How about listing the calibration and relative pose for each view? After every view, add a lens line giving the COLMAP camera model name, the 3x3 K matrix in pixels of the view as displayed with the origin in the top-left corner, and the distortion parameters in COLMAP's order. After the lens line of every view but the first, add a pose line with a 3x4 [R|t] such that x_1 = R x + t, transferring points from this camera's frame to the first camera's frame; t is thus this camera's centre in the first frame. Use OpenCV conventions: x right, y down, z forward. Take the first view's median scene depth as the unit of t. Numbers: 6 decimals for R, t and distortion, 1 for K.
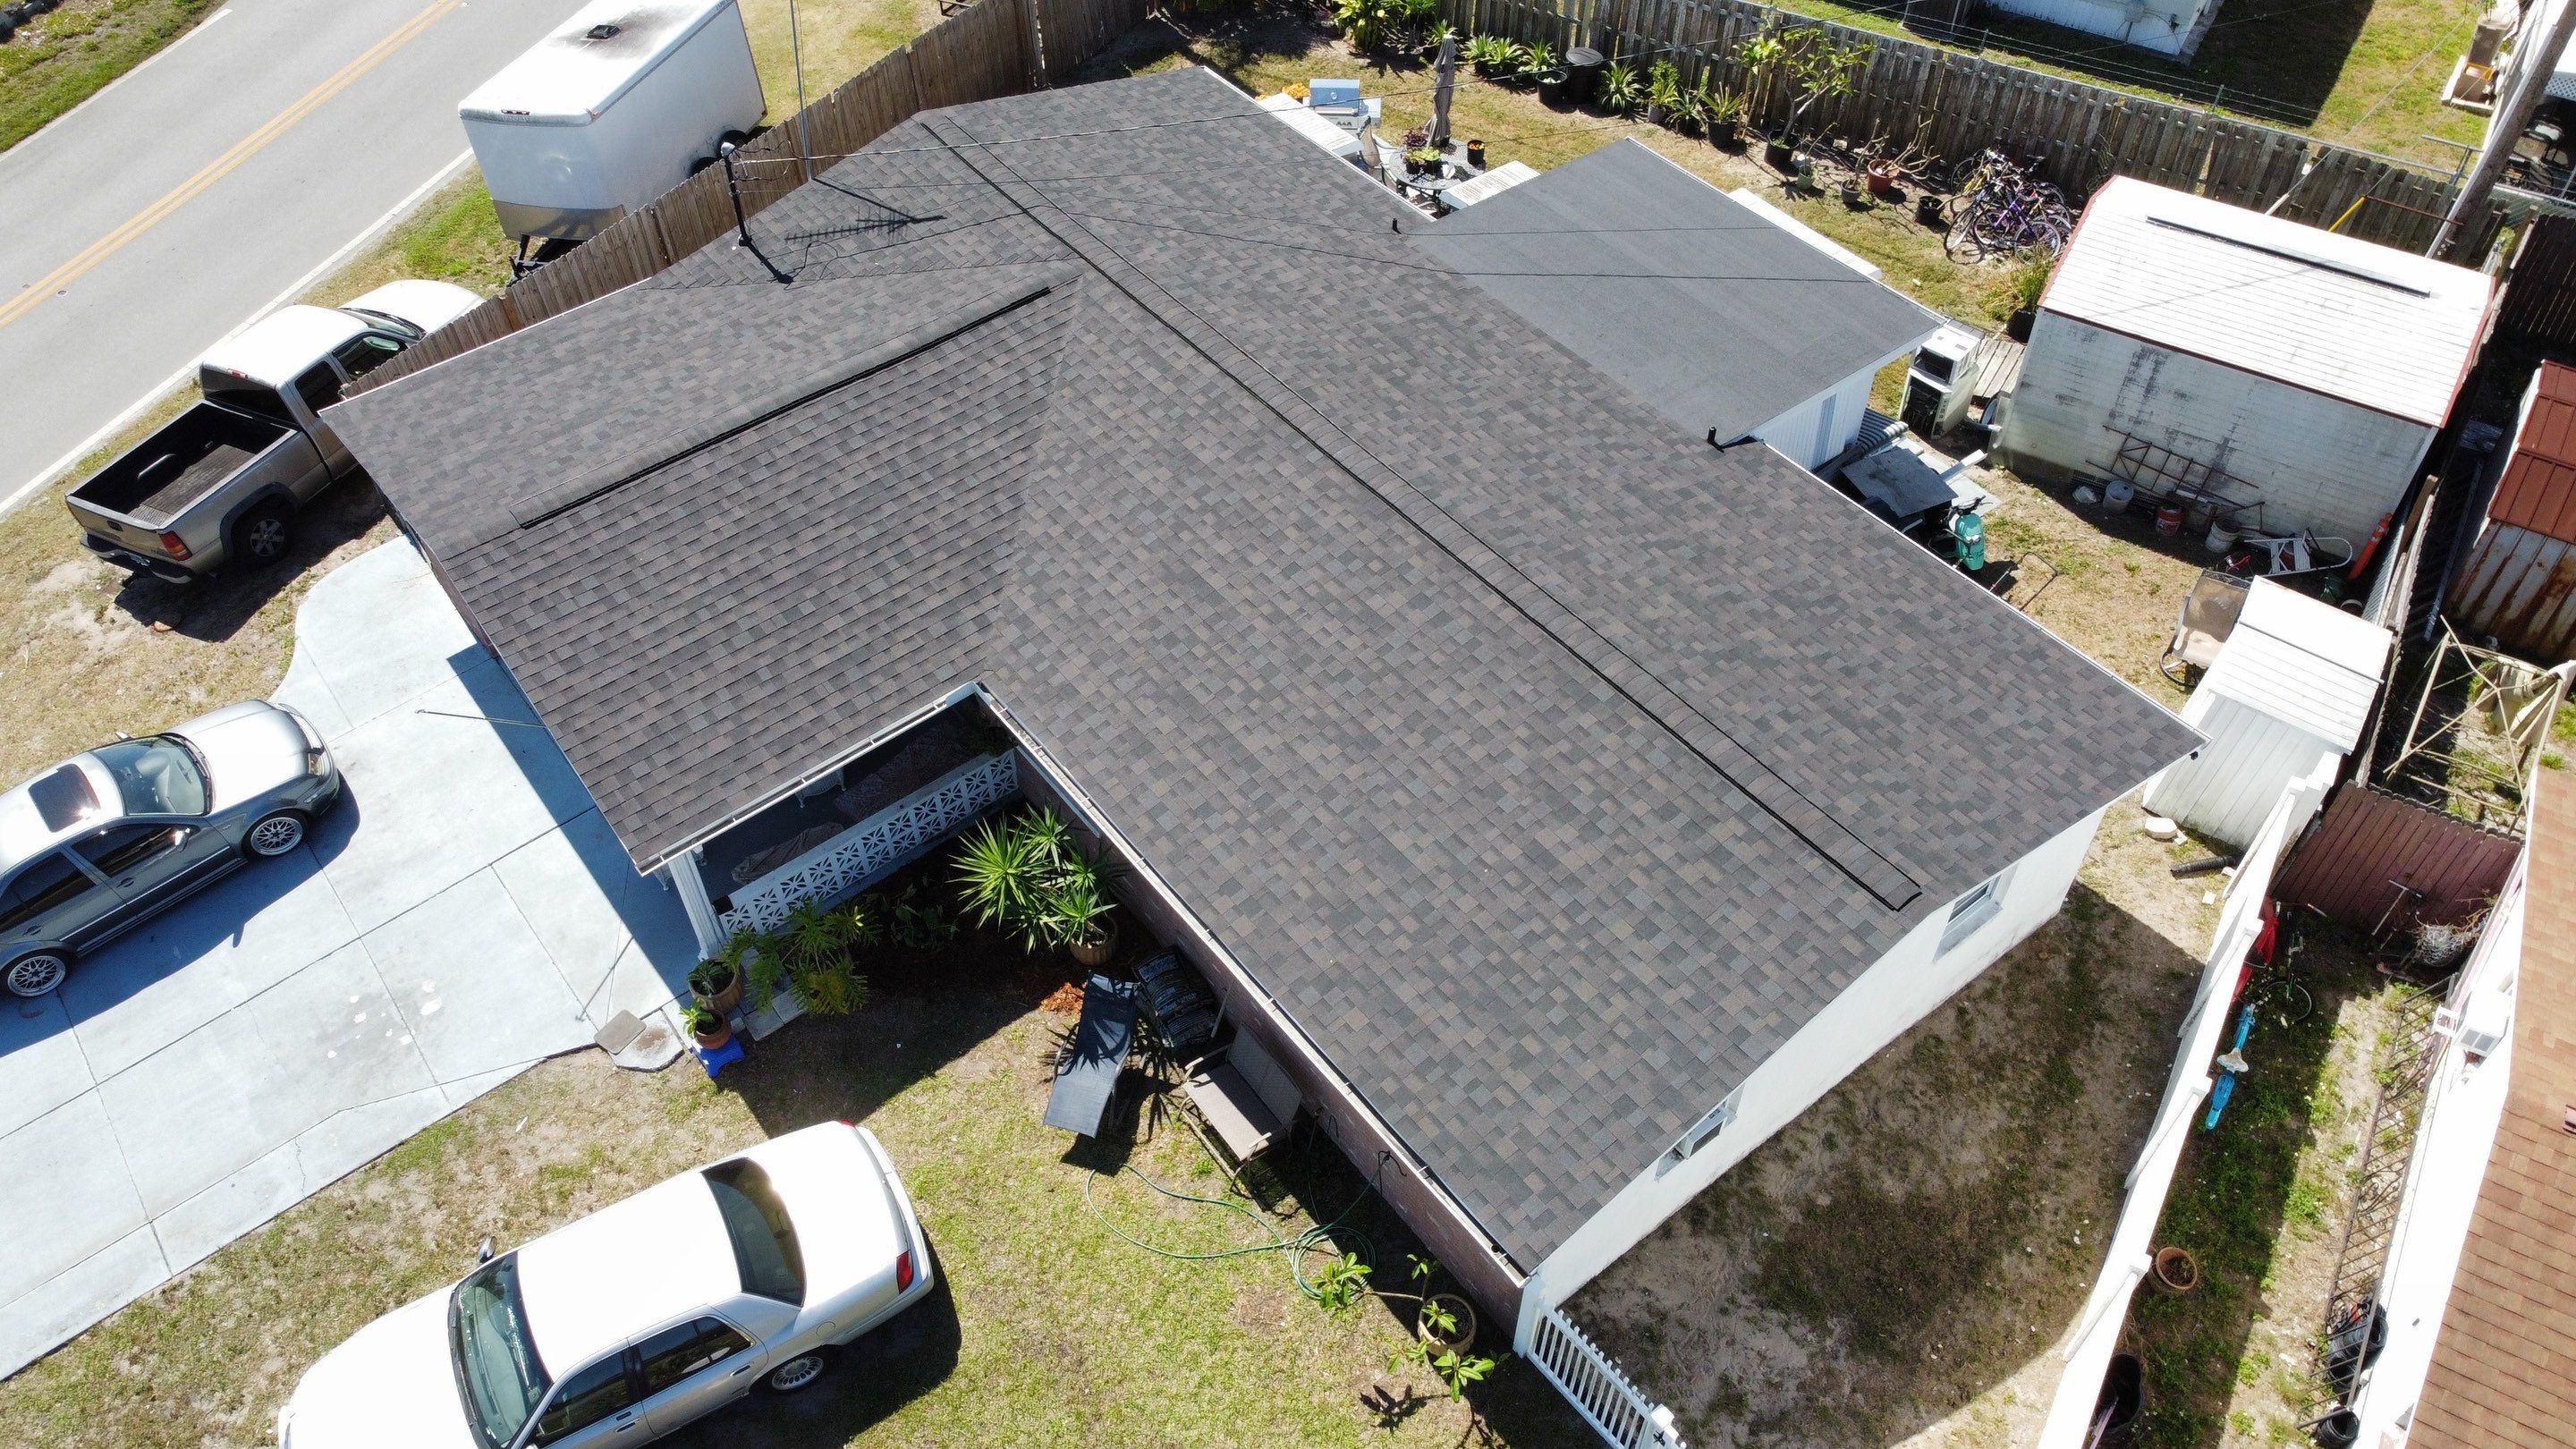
lens RADIAL K [[1952.0, 0, 1252.4], [0, 1952.0, 694.3], [0, 0, 1]] dist [0.000668, -0.010537]
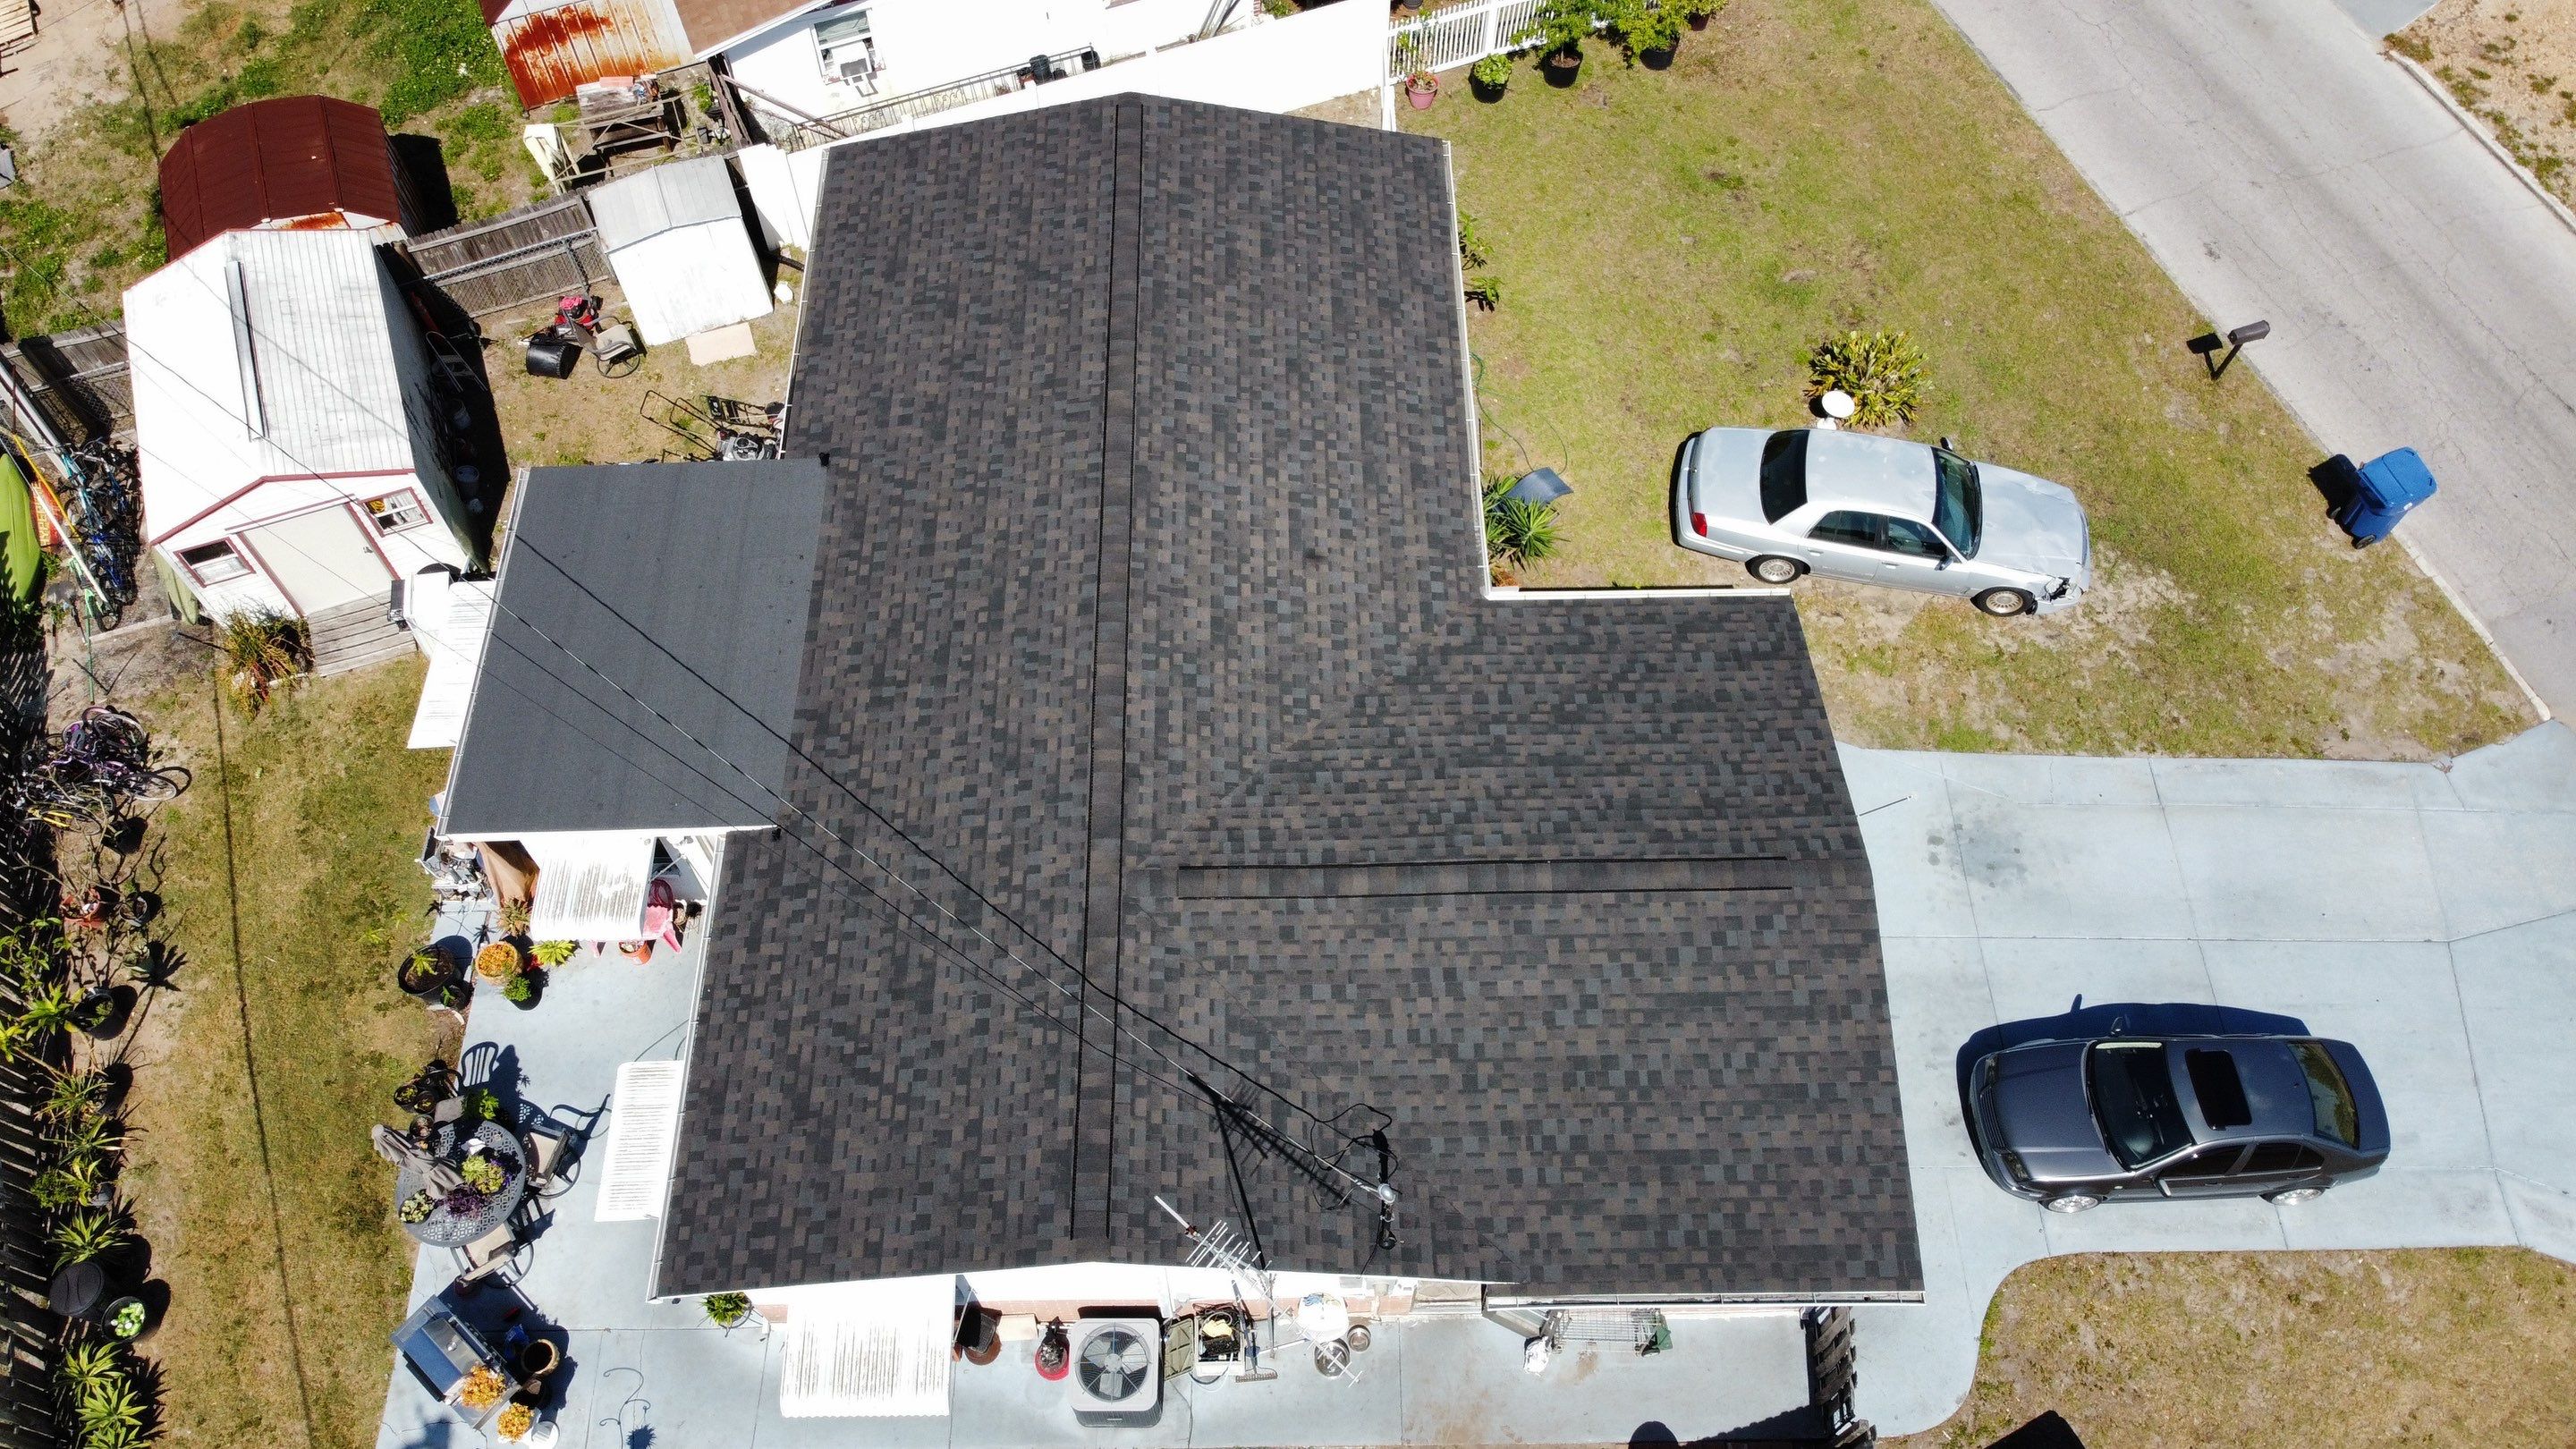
lens RADIAL K [[1915.8, 0, 1256.2], [0, 1915.8, 718.9], [0, 0, 1]] dist [0.008254, -0.003724]
pose [[-0.800428, -0.496708, 0.335554, -0.441492], [0.459033, -0.147916, 0.876019, -1.070848], [-0.385492, 0.855221, 0.346401, 0.671632]]
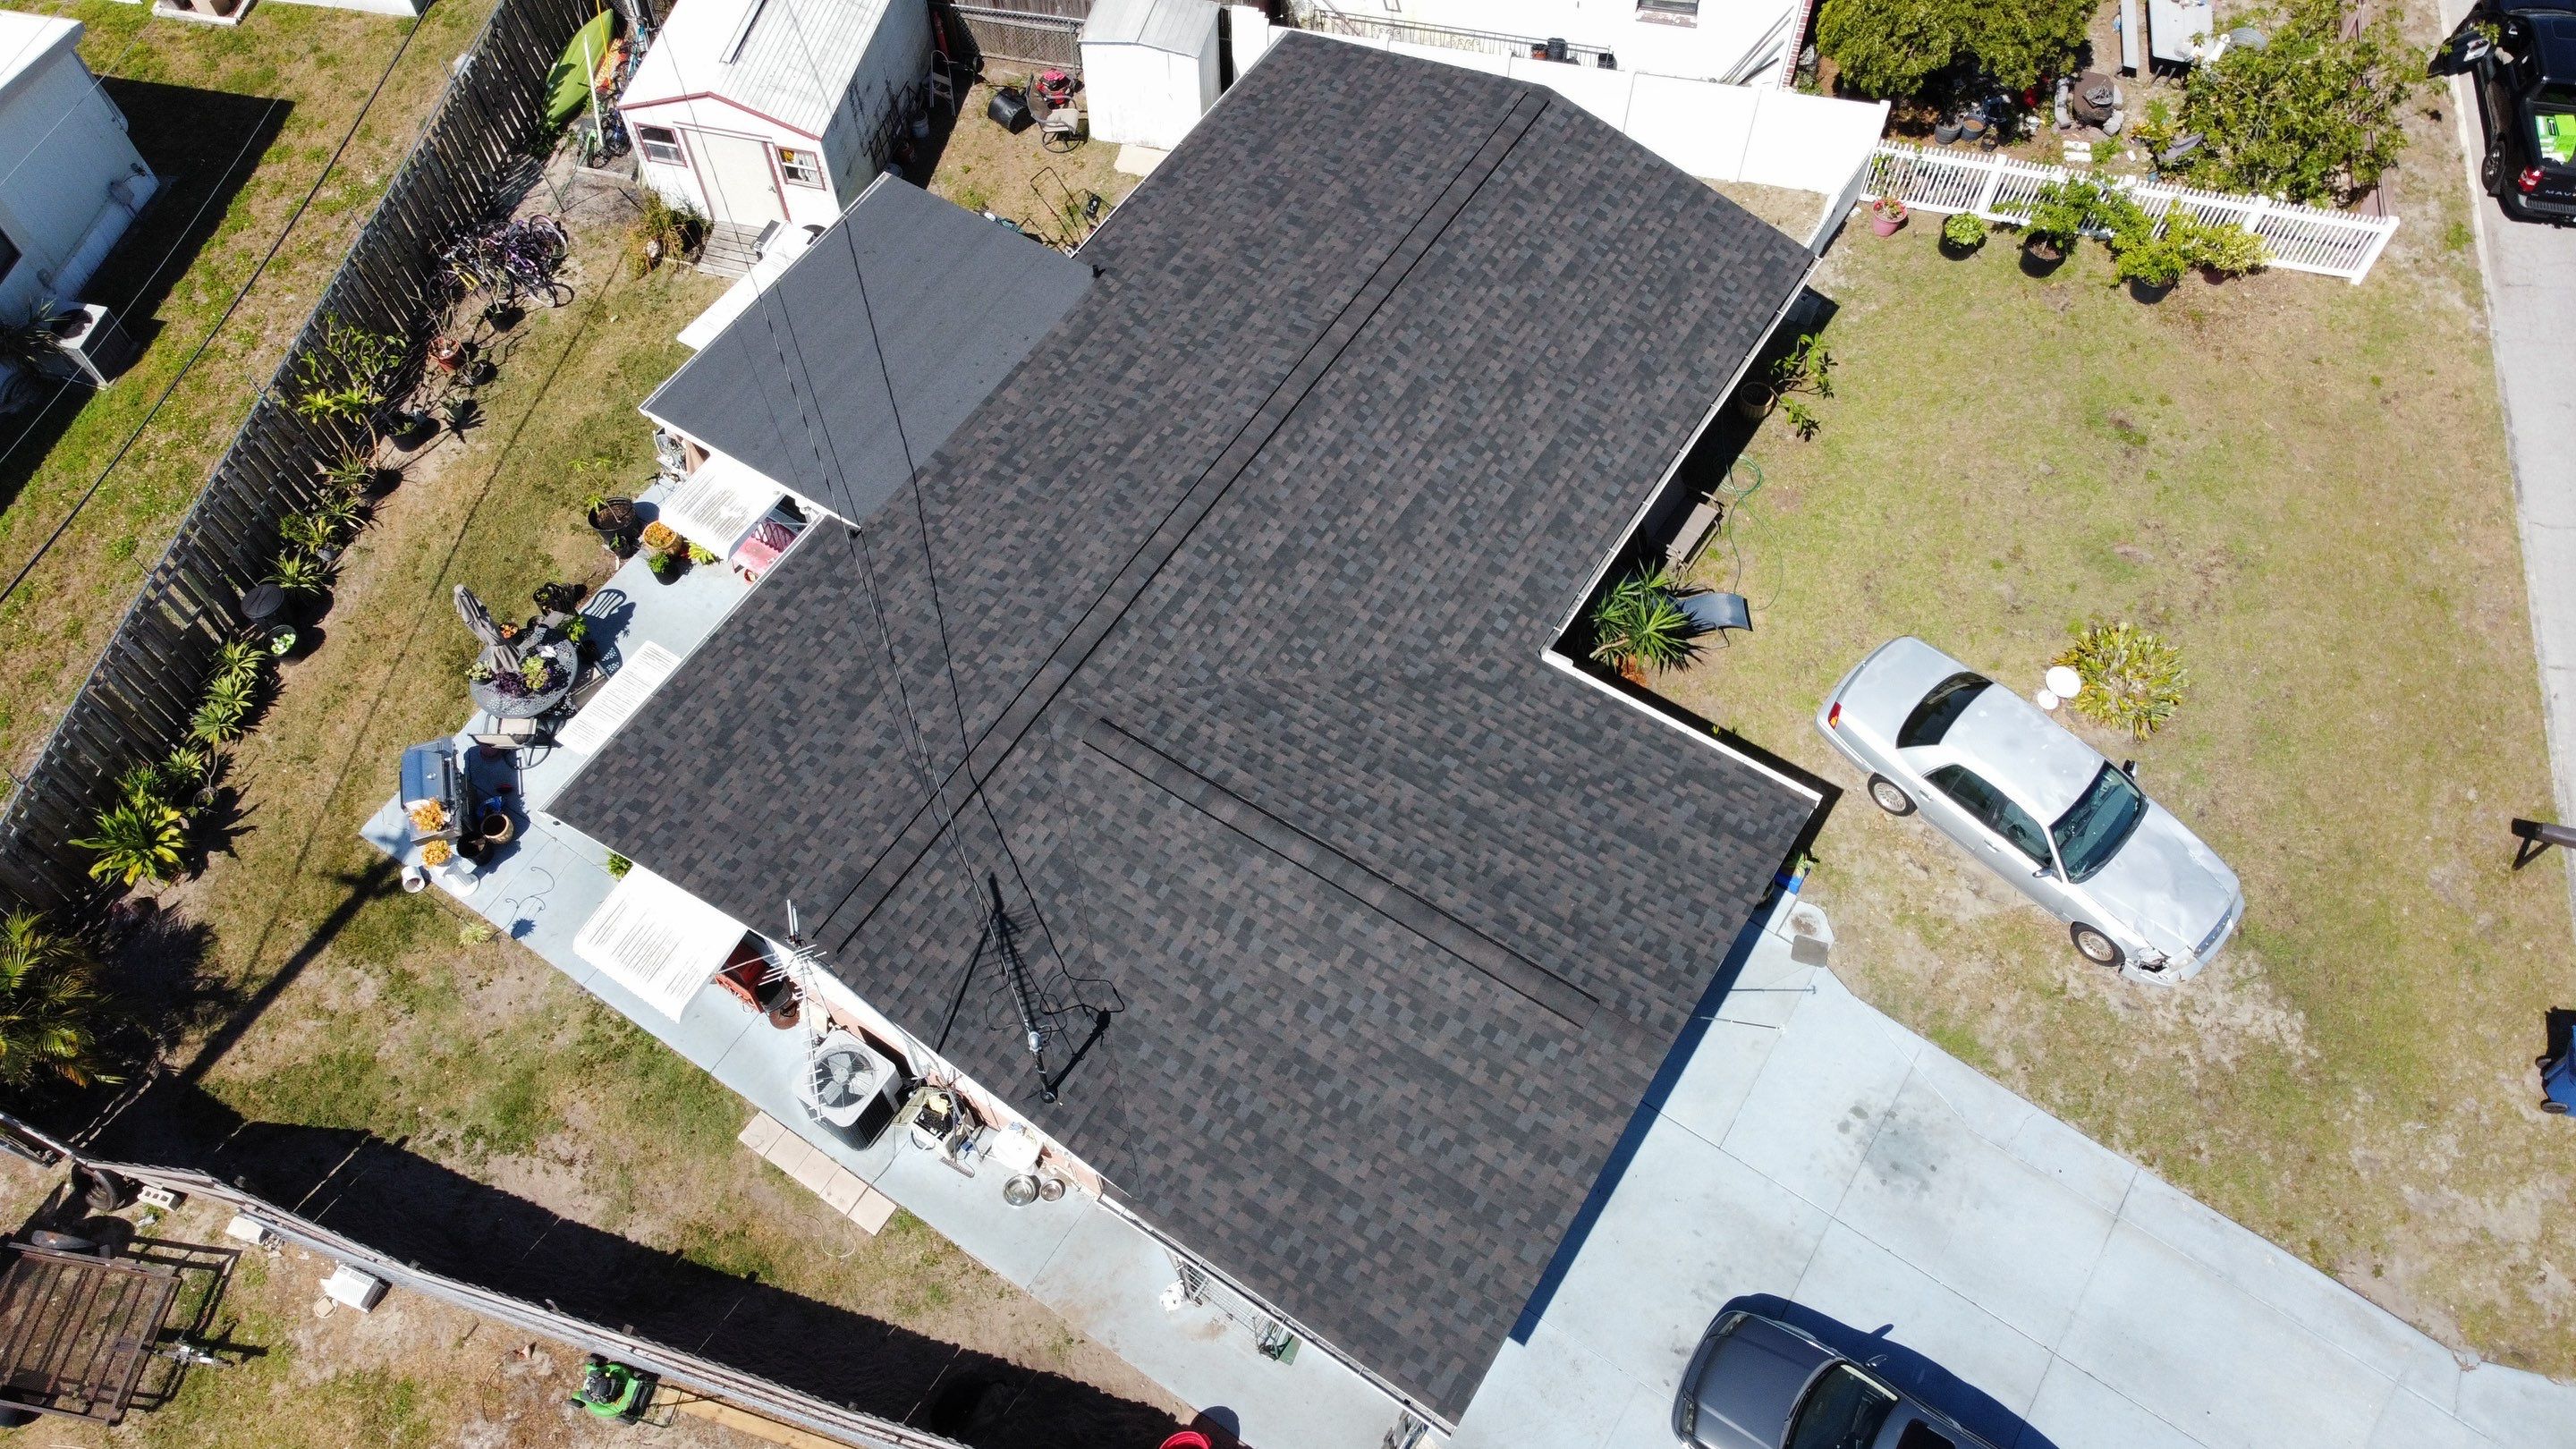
lens RADIAL K [[1913.7, 0, 1256.4], [0, 1913.7, 722.6], [0, 0, 1]] dist [0.027034, -0.053739]
pose [[-0.327792, -0.794803, 0.510725, -0.695894], [0.711195, 0.148260, 0.687183, -0.907495], [-0.621896, 0.588478, 0.516662, 0.487261]]
